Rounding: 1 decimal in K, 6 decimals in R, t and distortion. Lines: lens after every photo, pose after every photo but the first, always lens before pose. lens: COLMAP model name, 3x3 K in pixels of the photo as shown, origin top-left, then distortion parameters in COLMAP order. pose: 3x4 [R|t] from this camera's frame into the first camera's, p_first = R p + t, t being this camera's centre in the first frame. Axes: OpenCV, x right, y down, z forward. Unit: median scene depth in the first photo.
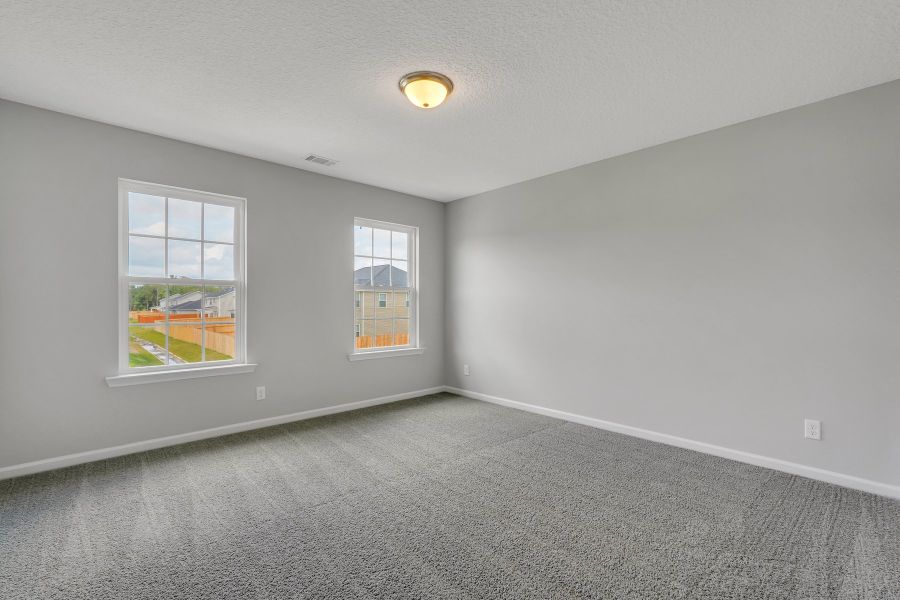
lens RADIAL K [[386.5, 0, 433.7], [0, 386.5, 302.8], [0, 0, 1]] dist [-0.020535, 0.001284]
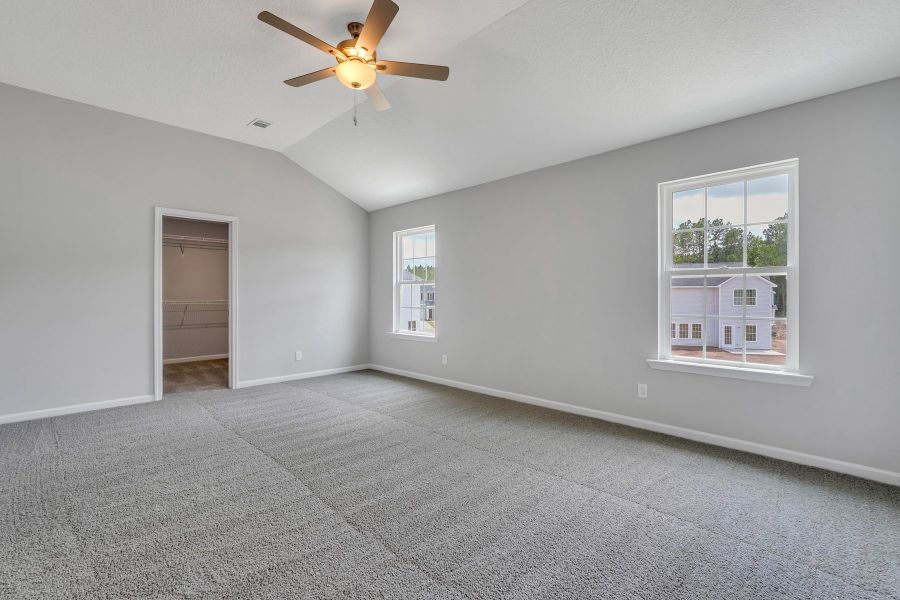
lens RADIAL K [[409.2, 0, 450.5], [0, 409.2, 294.3], [0, 0, 1]] dist [0.006278, -0.000031]
pose [[0.061569, -0.008277, -0.998068, 0.358873], [0.005173, 0.999955, -0.007974, 0.002457], [0.998089, -0.004672, 0.061609, 0.321295]]
